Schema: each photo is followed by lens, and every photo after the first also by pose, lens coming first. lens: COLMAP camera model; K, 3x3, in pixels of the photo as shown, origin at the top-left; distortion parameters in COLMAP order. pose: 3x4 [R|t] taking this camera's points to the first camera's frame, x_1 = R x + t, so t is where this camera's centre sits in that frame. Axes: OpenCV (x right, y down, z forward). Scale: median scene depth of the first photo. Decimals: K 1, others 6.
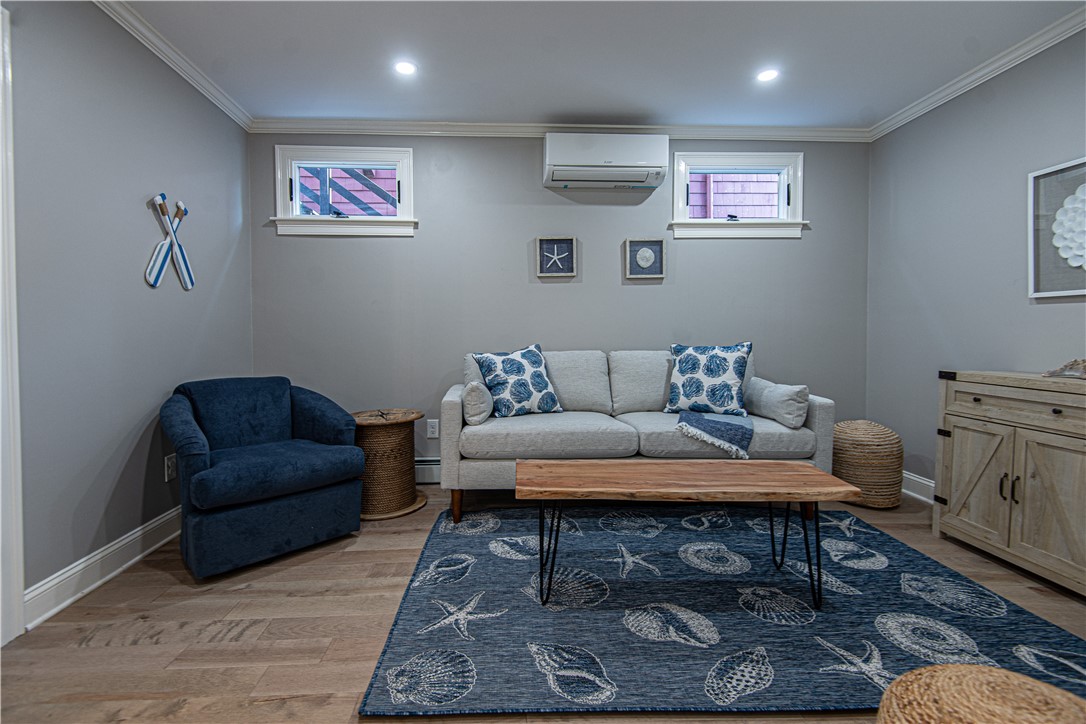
lens RADIAL K [[509.2, 0, 534.5], [0, 509.2, 355.3], [0, 0, 1]] dist [0.013746, -0.003999]
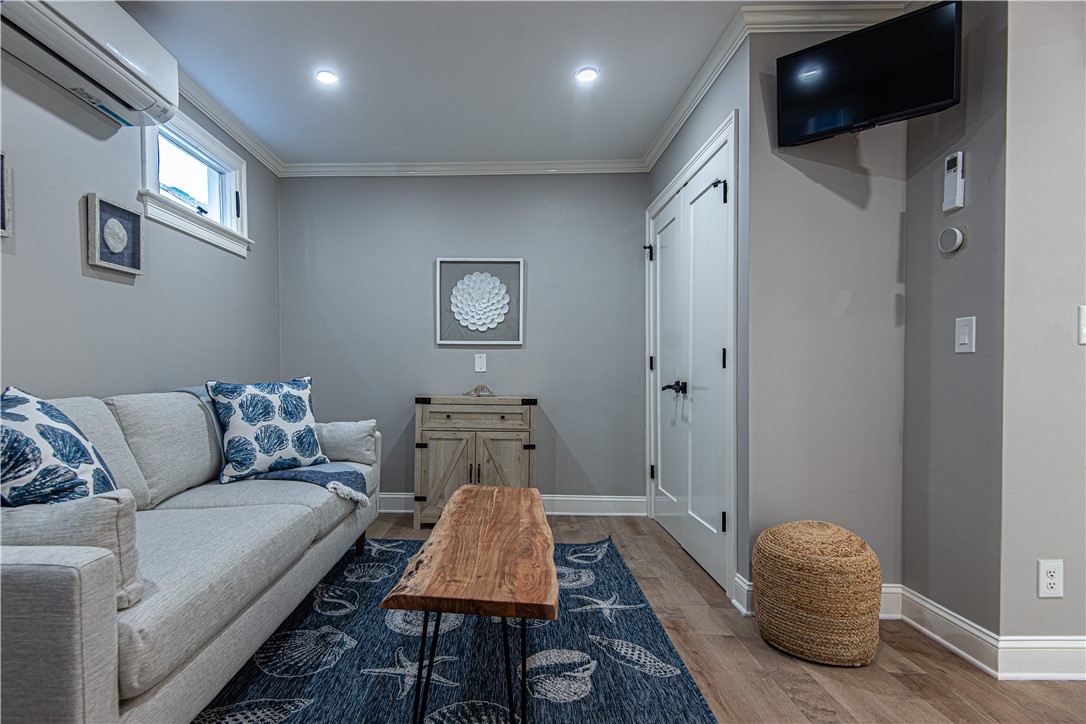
lens RADIAL K [[509.2, 0, 525.6], [0, 509.2, 380.6], [0, 0, 1]] dist [0.013746, -0.003999]
pose [[0.081071, -0.020429, 0.996499, -0.428059], [0.034070, 0.999262, 0.017713, -0.023548], [-0.996126, 0.032514, 0.081707, 0.611358]]
